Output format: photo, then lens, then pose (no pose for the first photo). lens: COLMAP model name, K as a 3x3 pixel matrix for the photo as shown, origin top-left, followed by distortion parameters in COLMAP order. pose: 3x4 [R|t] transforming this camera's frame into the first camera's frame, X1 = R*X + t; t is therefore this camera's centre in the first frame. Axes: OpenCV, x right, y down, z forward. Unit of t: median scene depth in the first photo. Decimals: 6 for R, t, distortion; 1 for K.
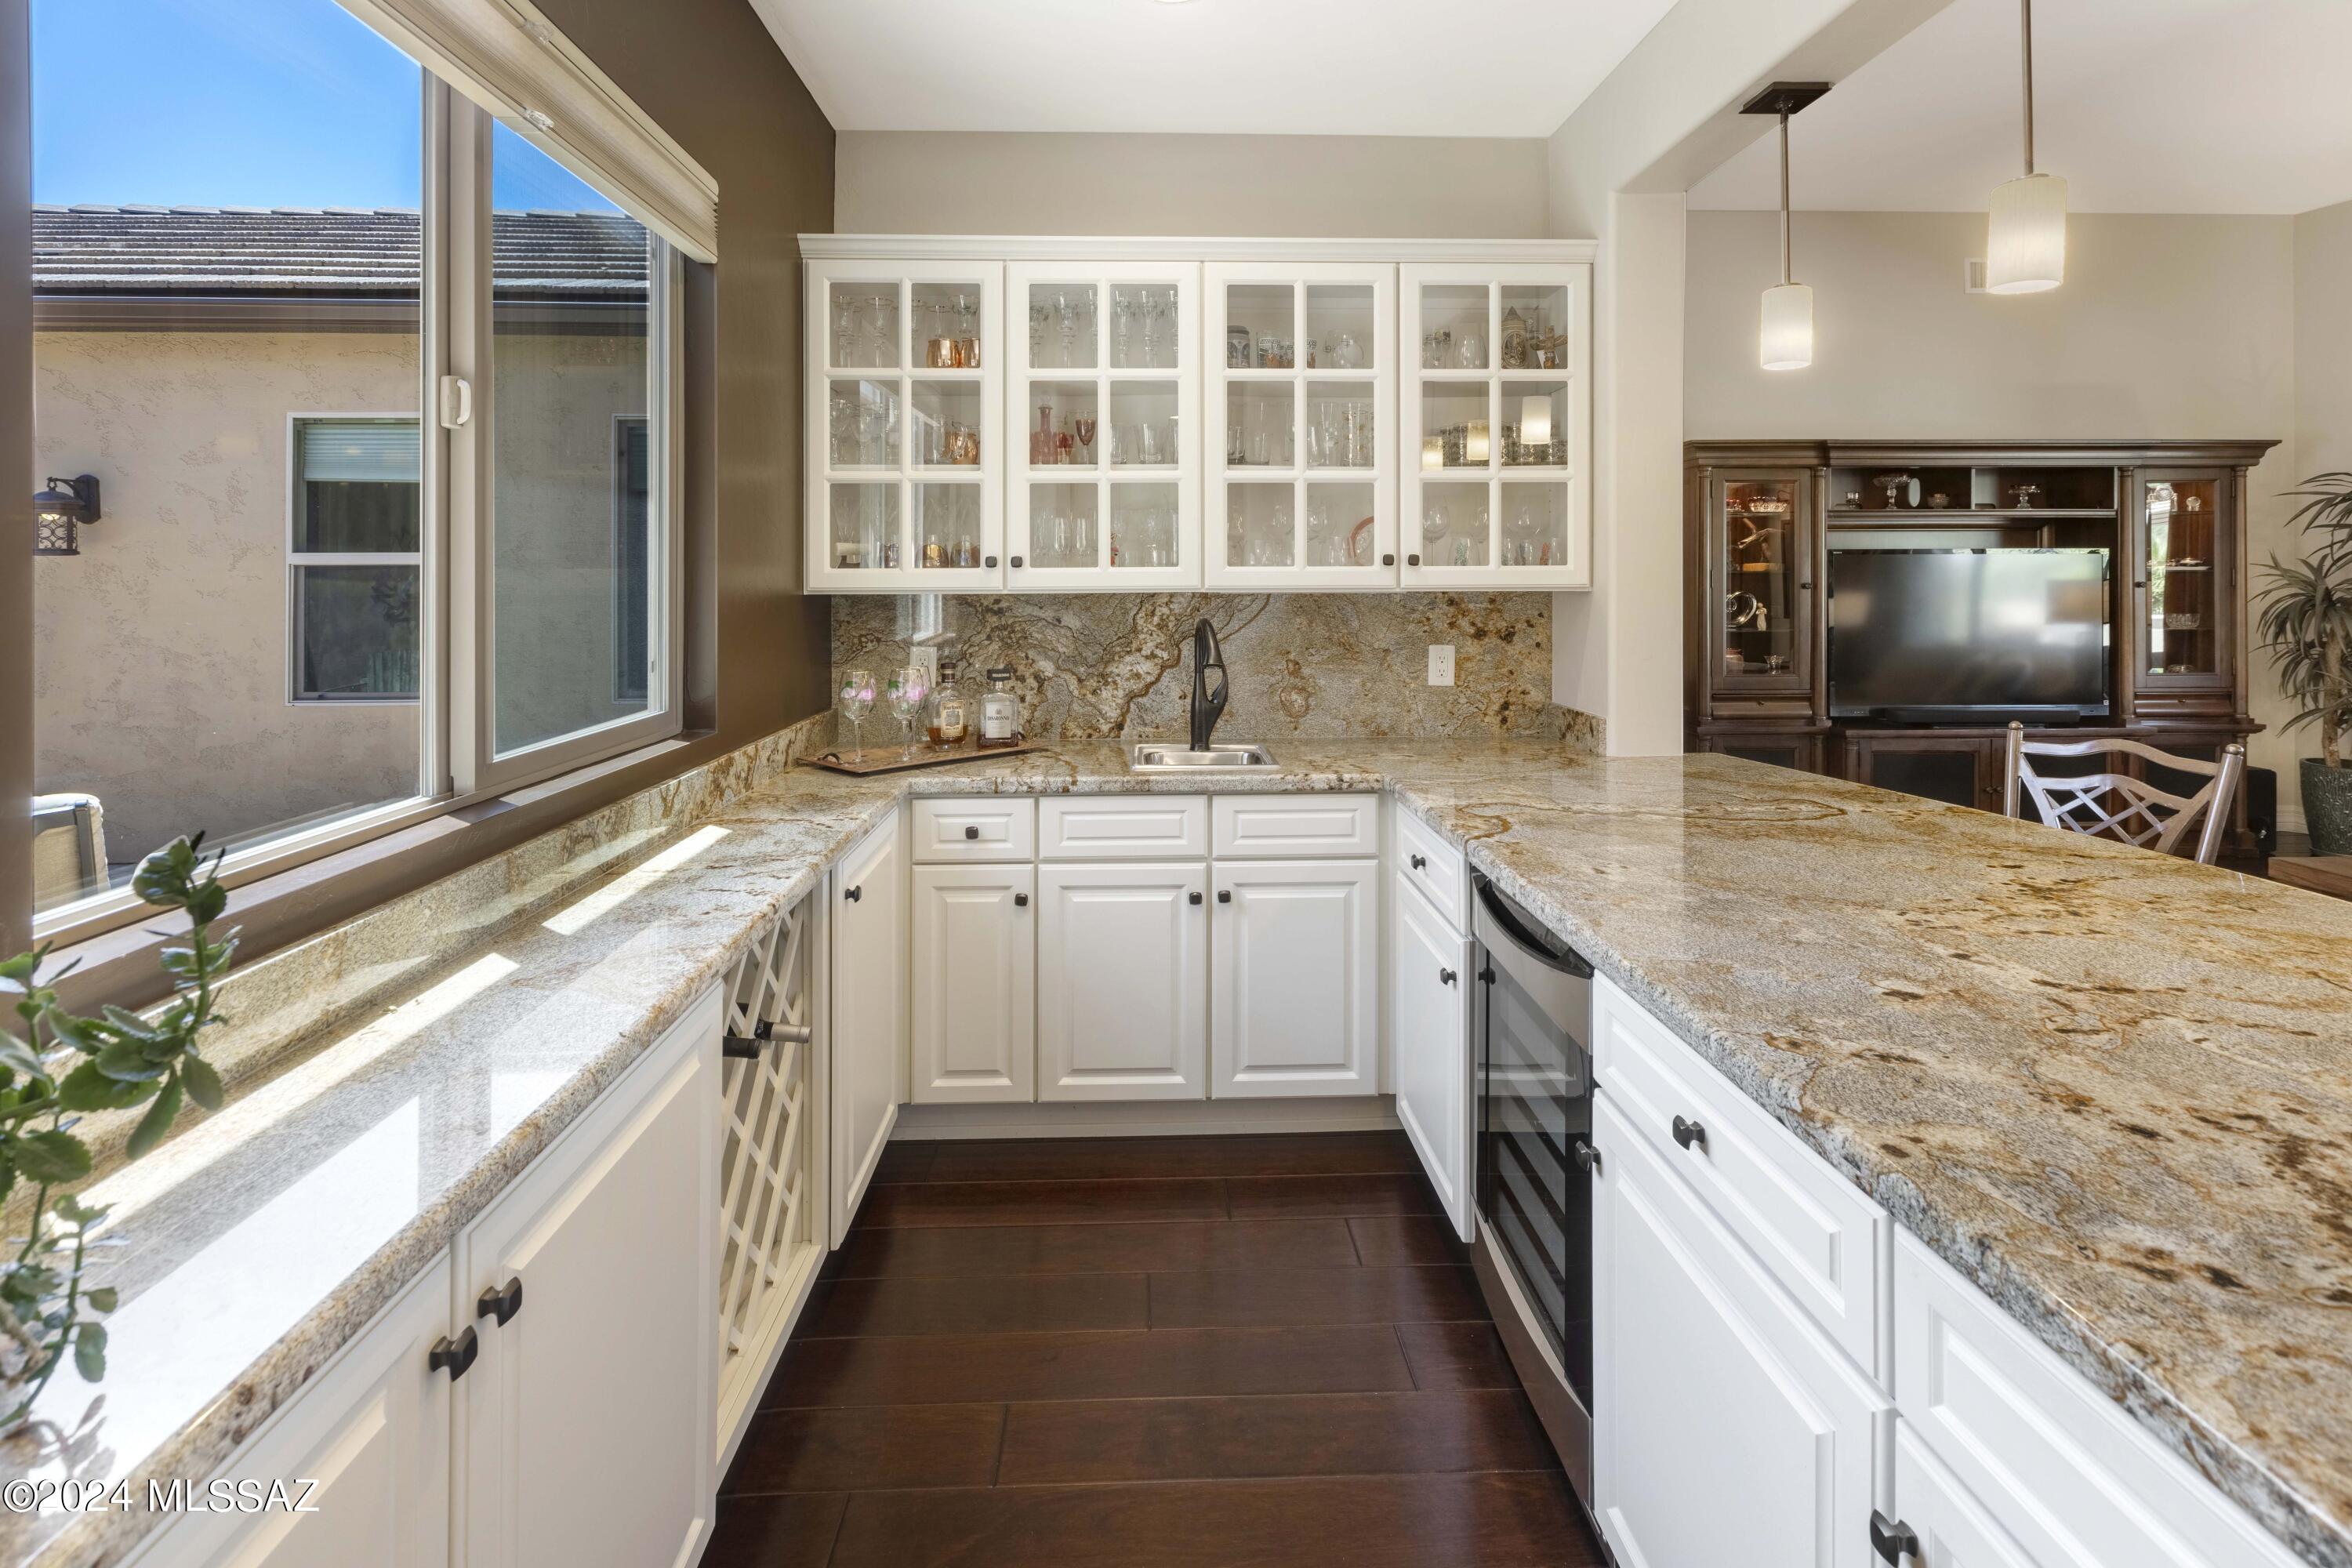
lens RADIAL K [[1107.7, 0, 1175.1], [0, 1107.7, 578.5], [0, 0, 1]] dist [-0.001795, 0.000447]
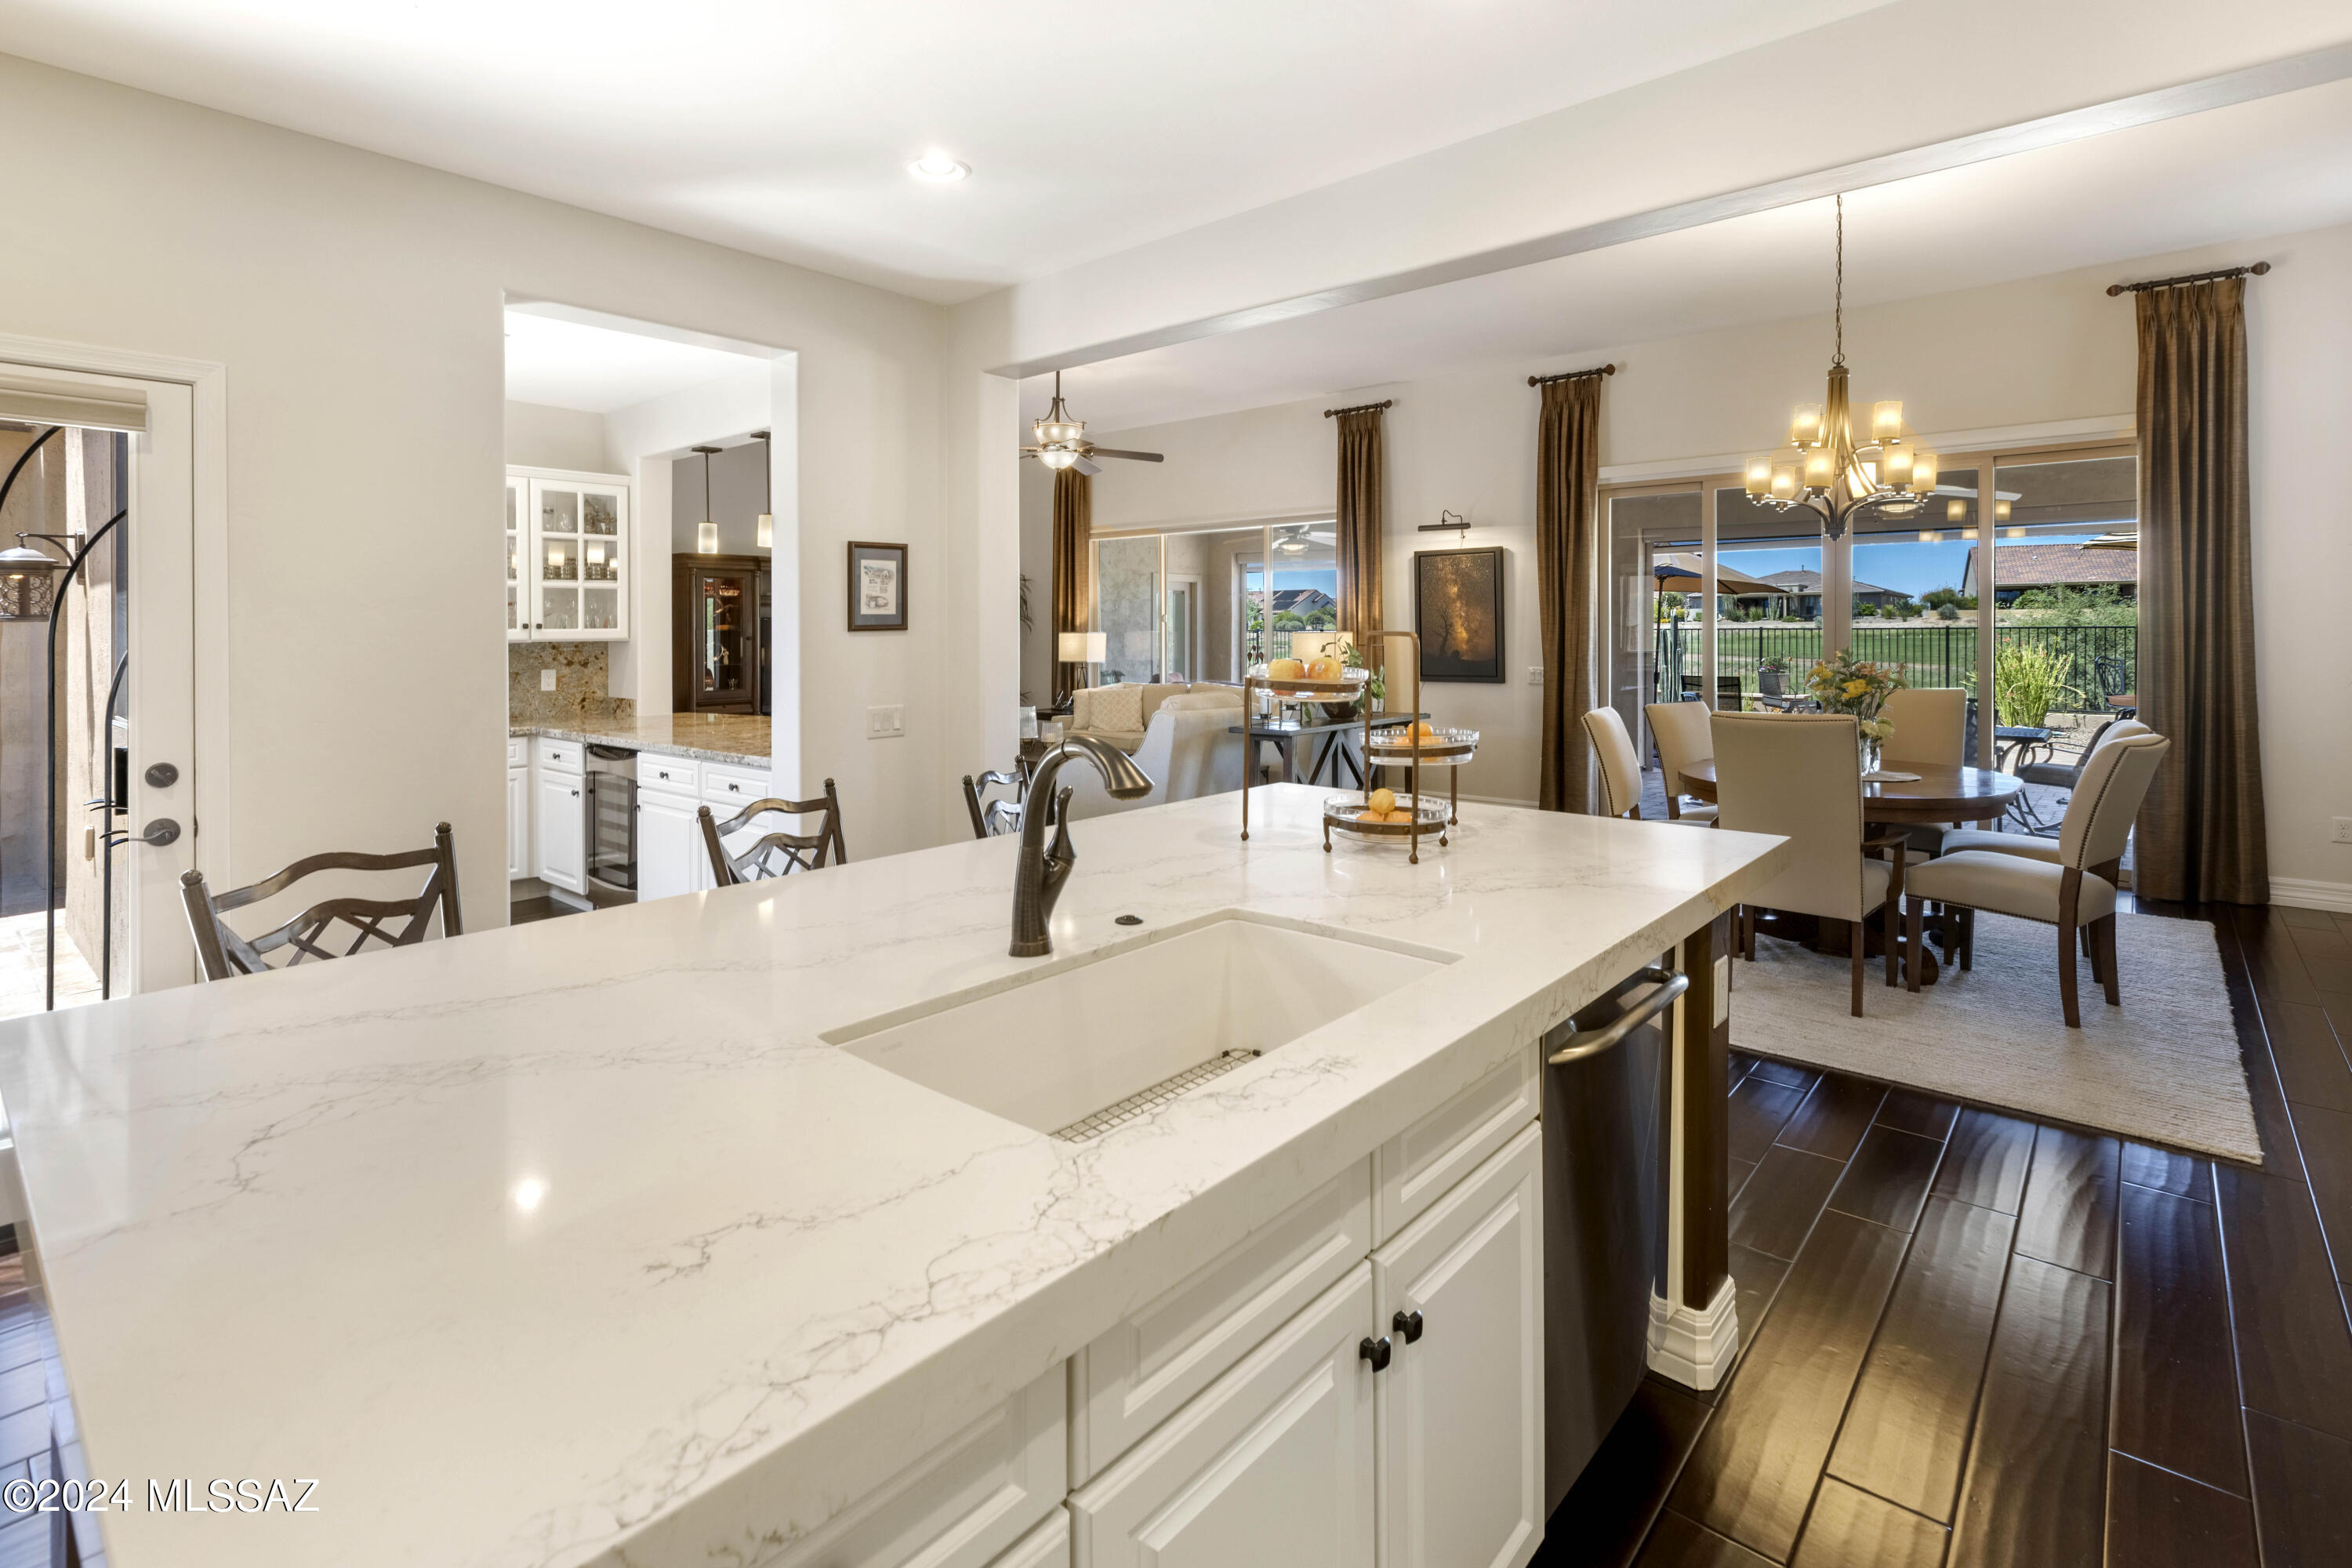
lens RADIAL K [[1107.7, 0, 1163.4], [0, 1107.7, 633.9], [0, 0, 1]] dist [-0.001795, 0.000447]
pose [[0.679621, -0.006073, 0.733538, -0.483367], [0.002763, 0.999980, 0.005719, -0.010820], [-0.733558, -0.001860, 0.679624, -1.188871]]
